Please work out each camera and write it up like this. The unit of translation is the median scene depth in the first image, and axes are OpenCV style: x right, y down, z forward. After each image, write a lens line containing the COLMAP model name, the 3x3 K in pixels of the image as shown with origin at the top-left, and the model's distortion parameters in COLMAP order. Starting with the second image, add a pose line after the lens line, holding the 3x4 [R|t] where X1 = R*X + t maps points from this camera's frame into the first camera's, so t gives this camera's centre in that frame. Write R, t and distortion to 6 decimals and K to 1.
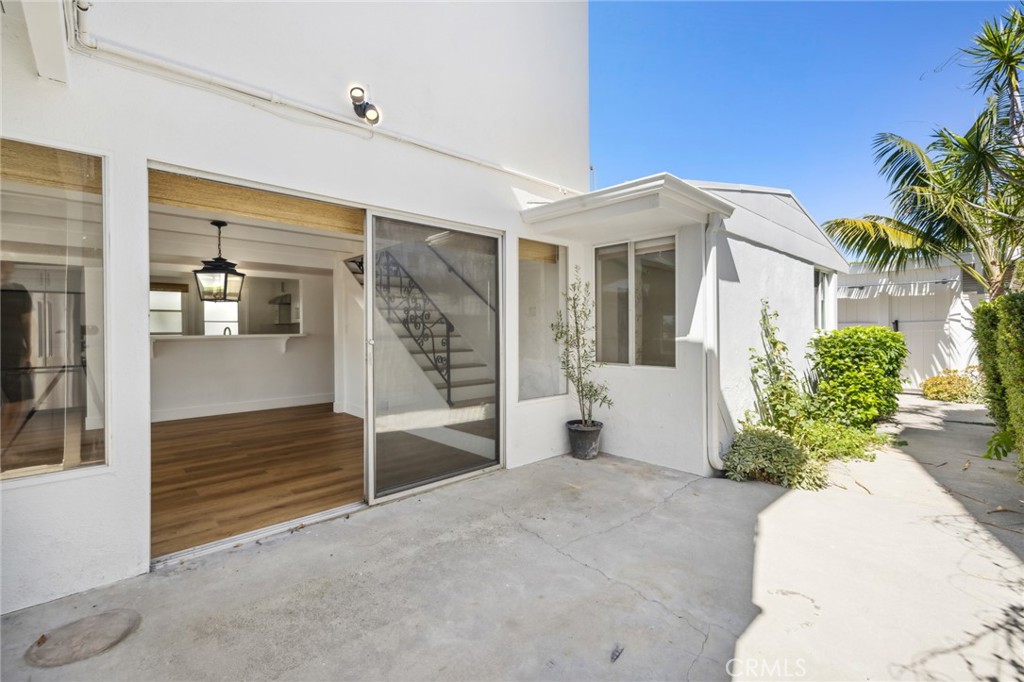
lens RADIAL K [[443.3, 0, 506.0], [0, 443.3, 332.8], [0, 0, 1]] dist [0.000994, -0.000176]
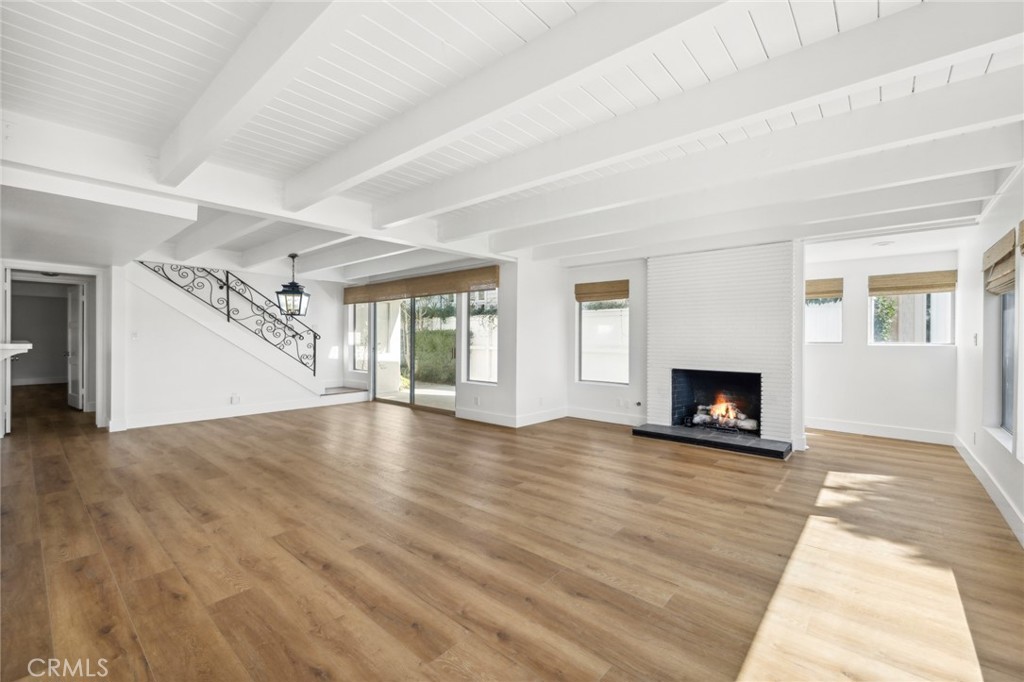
lens RADIAL K [[432.4, 0, 510.1], [0, 432.4, 338.9], [0, 0, 1]] dist [-0.002571, -0.000410]
pose [[-0.114836, 0.004296, 0.993375, -3.152372], [0.001452, 0.999990, -0.004157, 0.007209], [-0.993383, 0.000965, -0.114841, 0.804795]]
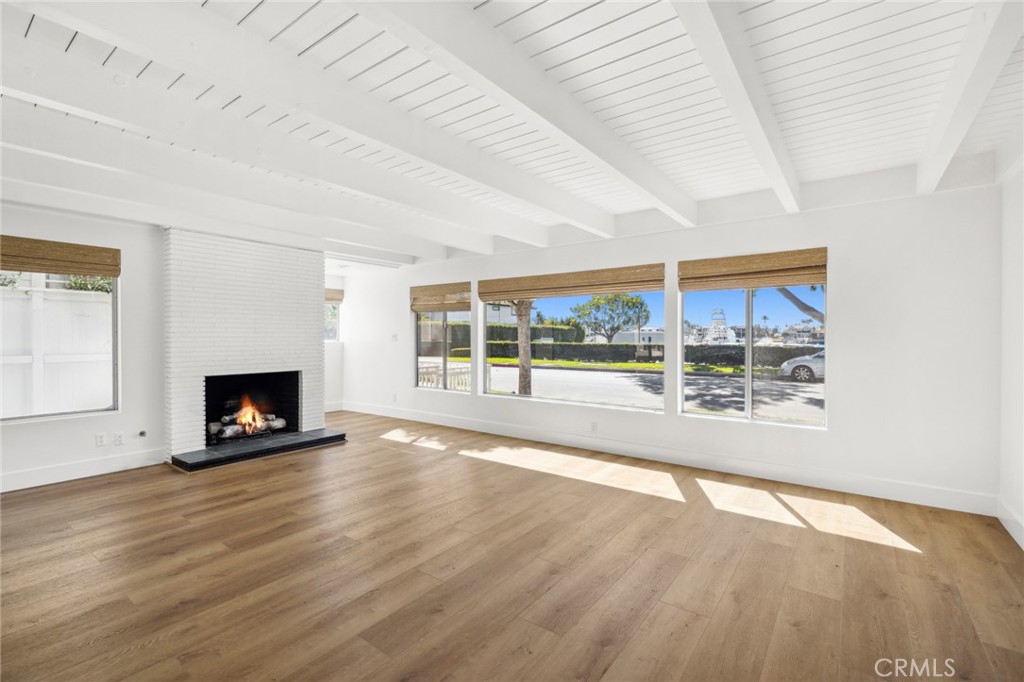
lens RADIAL K [[457.9, 0, 506.2], [0, 457.9, 338.6], [0, 0, 1]] dist [-0.004196, -0.000507]
pose [[-0.983087, 0.008727, -0.182933, -2.002316], [0.006659, 0.999907, 0.011911, -0.014847], [0.183020, 0.010492, -0.983053, 1.704520]]
